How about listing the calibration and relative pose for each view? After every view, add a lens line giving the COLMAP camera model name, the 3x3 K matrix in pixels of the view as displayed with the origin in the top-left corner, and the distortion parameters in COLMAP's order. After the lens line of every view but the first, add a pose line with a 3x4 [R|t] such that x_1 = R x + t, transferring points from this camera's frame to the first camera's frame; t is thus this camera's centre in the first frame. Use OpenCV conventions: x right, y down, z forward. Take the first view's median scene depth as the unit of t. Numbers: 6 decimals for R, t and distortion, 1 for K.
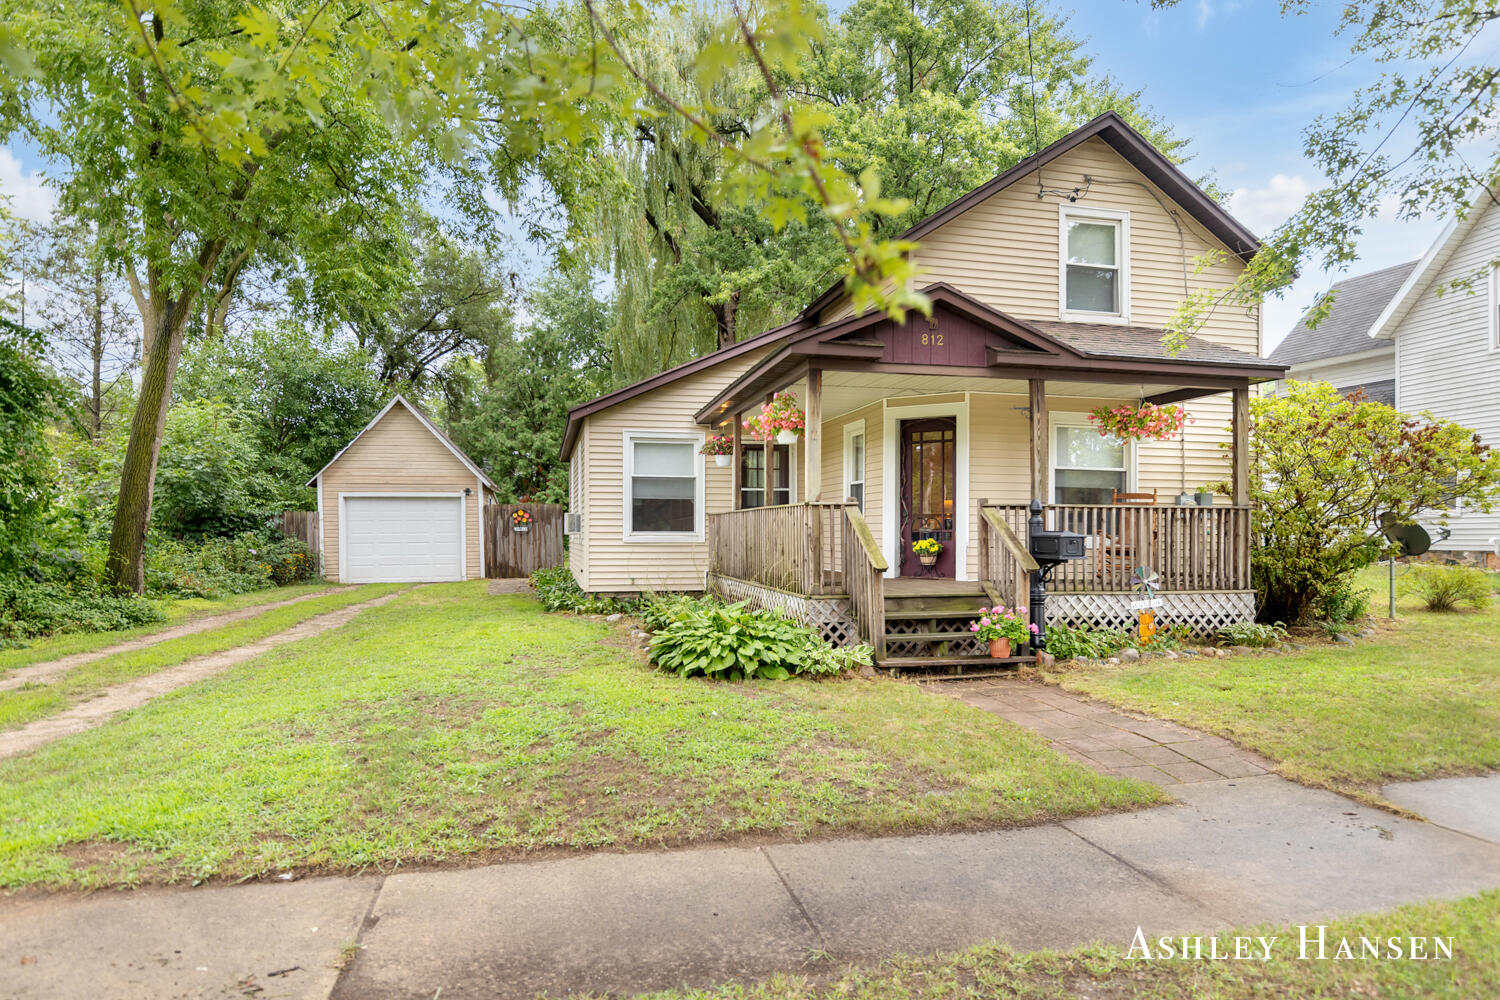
lens RADIAL K [[918.6, 0, 738.6], [0, 918.6, 516.9], [0, 0, 1]] dist [-0.001755, -0.000535]
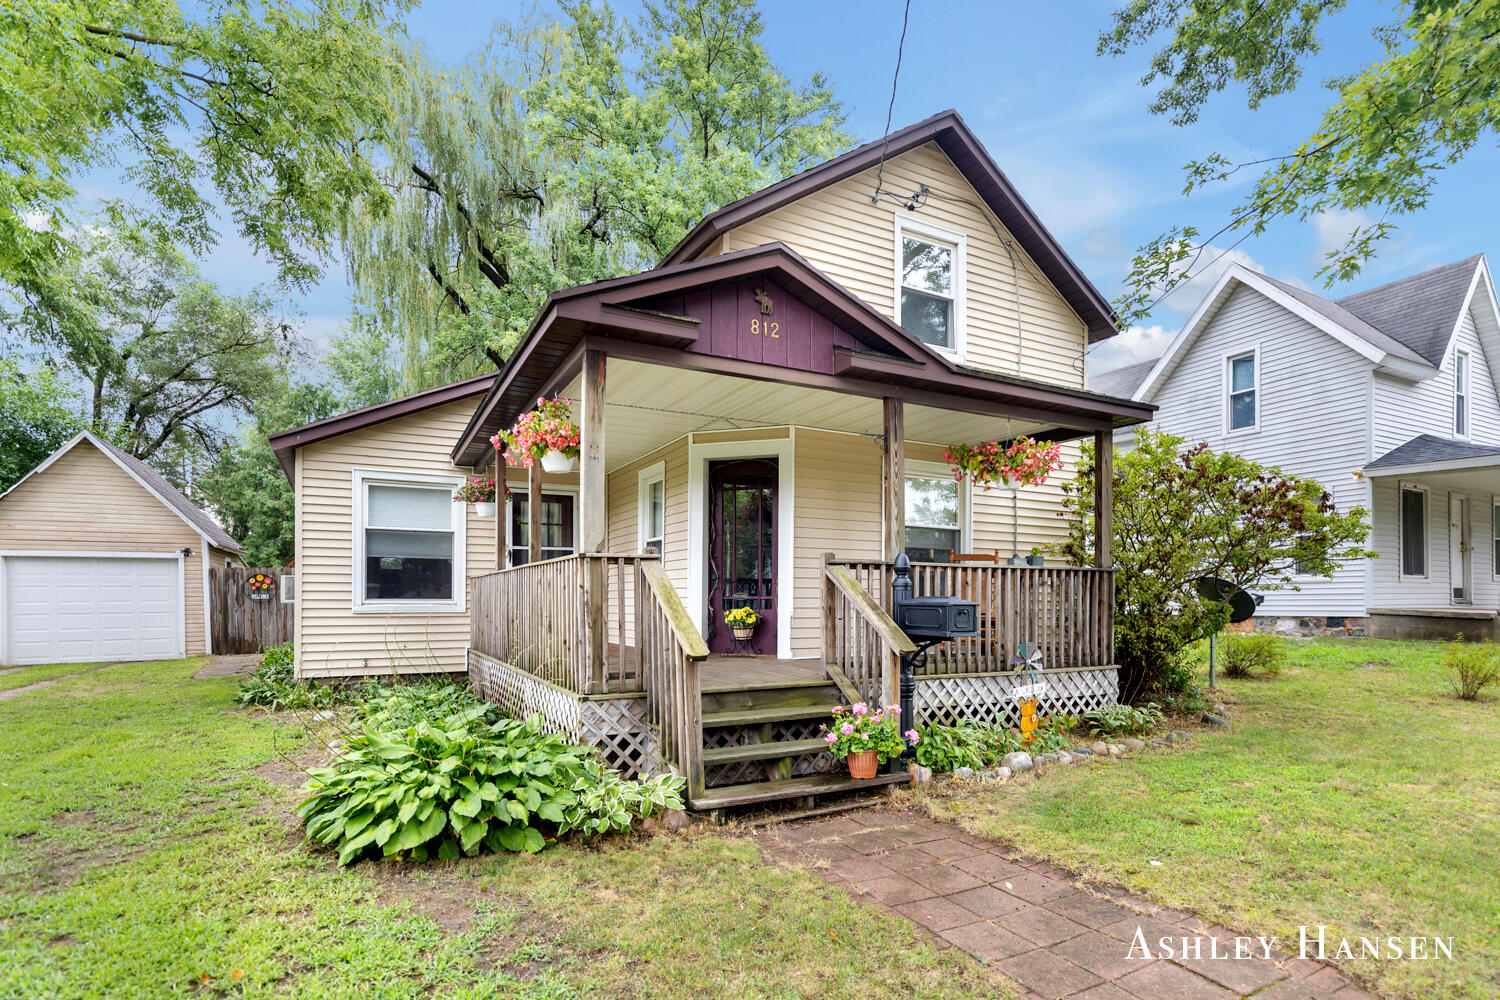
lens RADIAL K [[703.8, 0, 758.4], [0, 703.8, 591.2], [0, 0, 1]] dist [0.000337, 0.000170]
pose [[0.960400, 0.001821, 0.278621, 0.052853], [-0.003003, 0.999988, 0.003818, 0.008482], [-0.278610, -0.004503, 0.960394, 0.460482]]
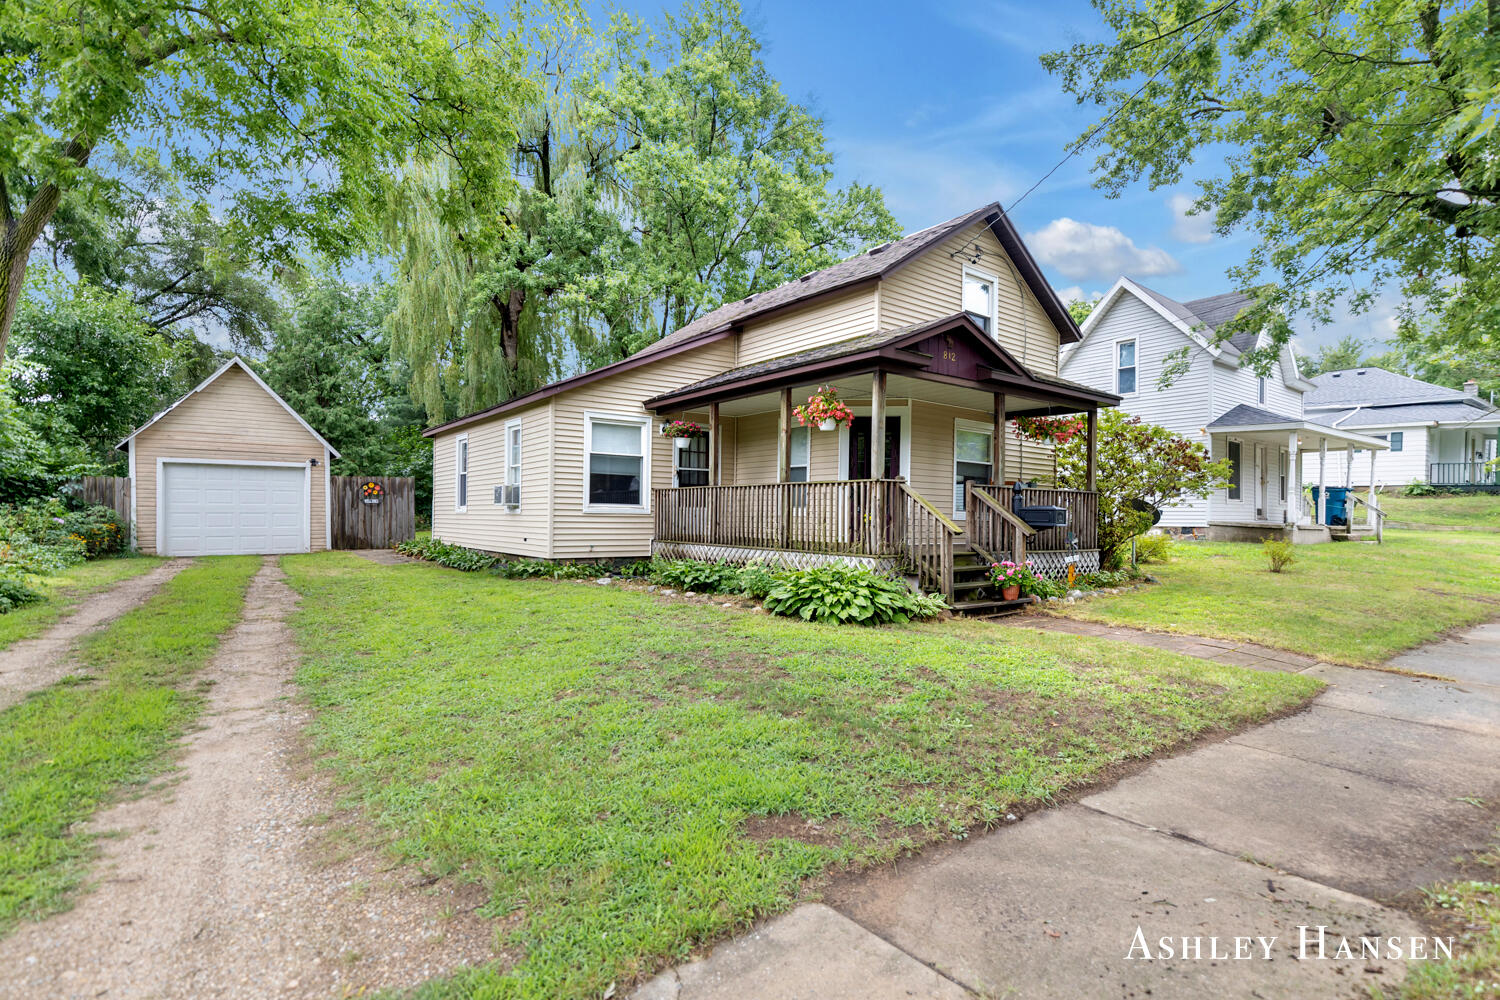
lens RADIAL K [[765.7, 0, 661.0], [0, 765.7, 505.6], [0, 0, 1]] dist [0.001486, -0.000060]
pose [[0.908328, 0.017351, 0.417899, -0.582012], [-0.018972, 0.999820, -0.000276, 0.024132], [-0.417828, -0.007678, 0.908494, 0.185018]]
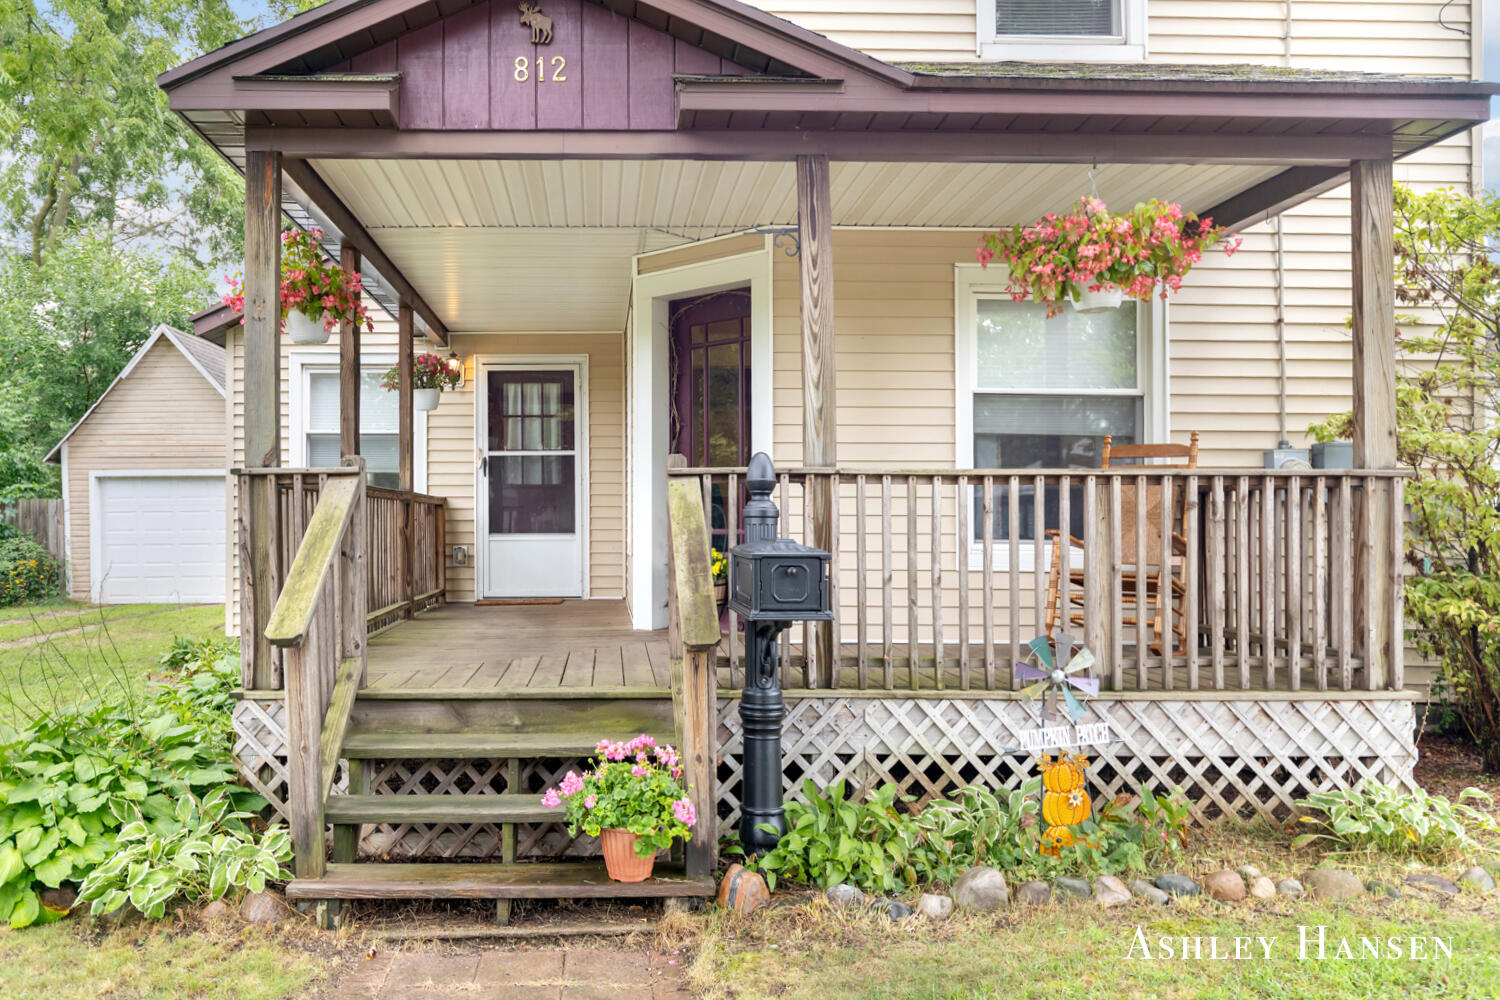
lens RADIAL K [[1116.1, 0, 755.7], [0, 1116.1, 495.7], [0, 0, 1]] dist [-0.004201, -0.002314]
pose [[0.986772, -0.005950, -0.162005, 0.372514], [0.004809, 0.999961, -0.007437, 0.001411], [0.162043, 0.006559, 0.986762, 0.509183]]
